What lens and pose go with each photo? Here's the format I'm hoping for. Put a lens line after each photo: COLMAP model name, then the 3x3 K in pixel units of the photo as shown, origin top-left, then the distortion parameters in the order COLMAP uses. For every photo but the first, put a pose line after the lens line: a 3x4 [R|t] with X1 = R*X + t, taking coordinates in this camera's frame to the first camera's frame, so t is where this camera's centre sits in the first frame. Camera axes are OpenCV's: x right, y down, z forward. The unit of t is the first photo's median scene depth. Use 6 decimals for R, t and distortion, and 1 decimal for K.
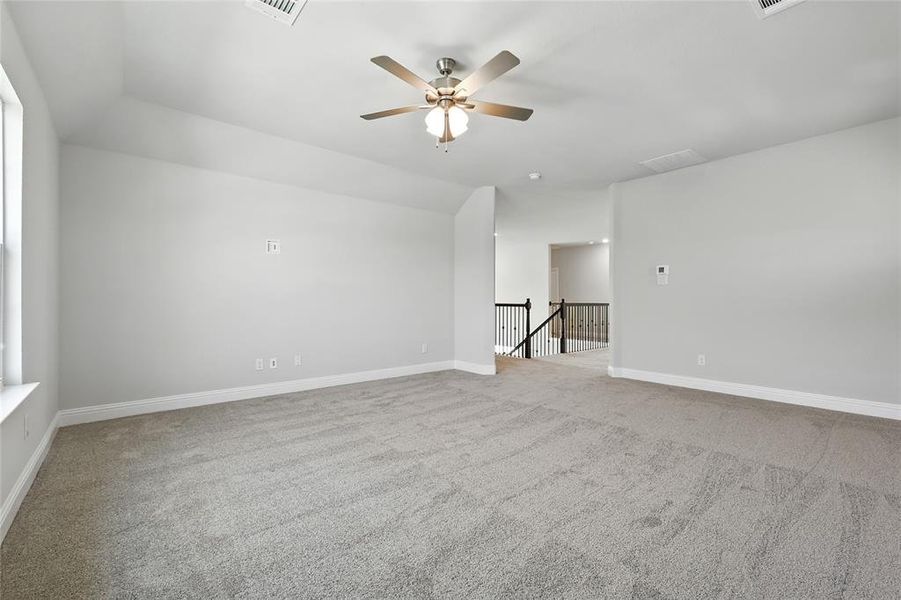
lens RADIAL K [[396.8, 0, 453.1], [0, 396.8, 297.8], [0, 0, 1]] dist [0.001048, 0.000484]
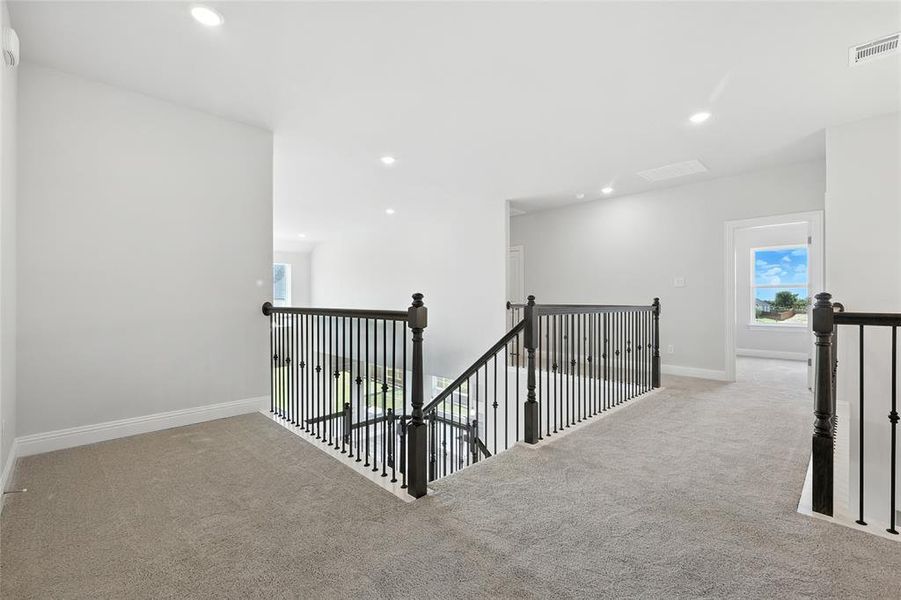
lens RADIAL K [[396.8, 0, 453.1], [0, 396.8, 297.8], [0, 0, 1]] dist [0.001048, 0.000484]
pose [[0.997162, -0.004805, 0.075133, 0.166187], [0.005466, 0.999948, -0.008594, 0.006816], [-0.075088, 0.008981, 0.997136, 0.598665]]
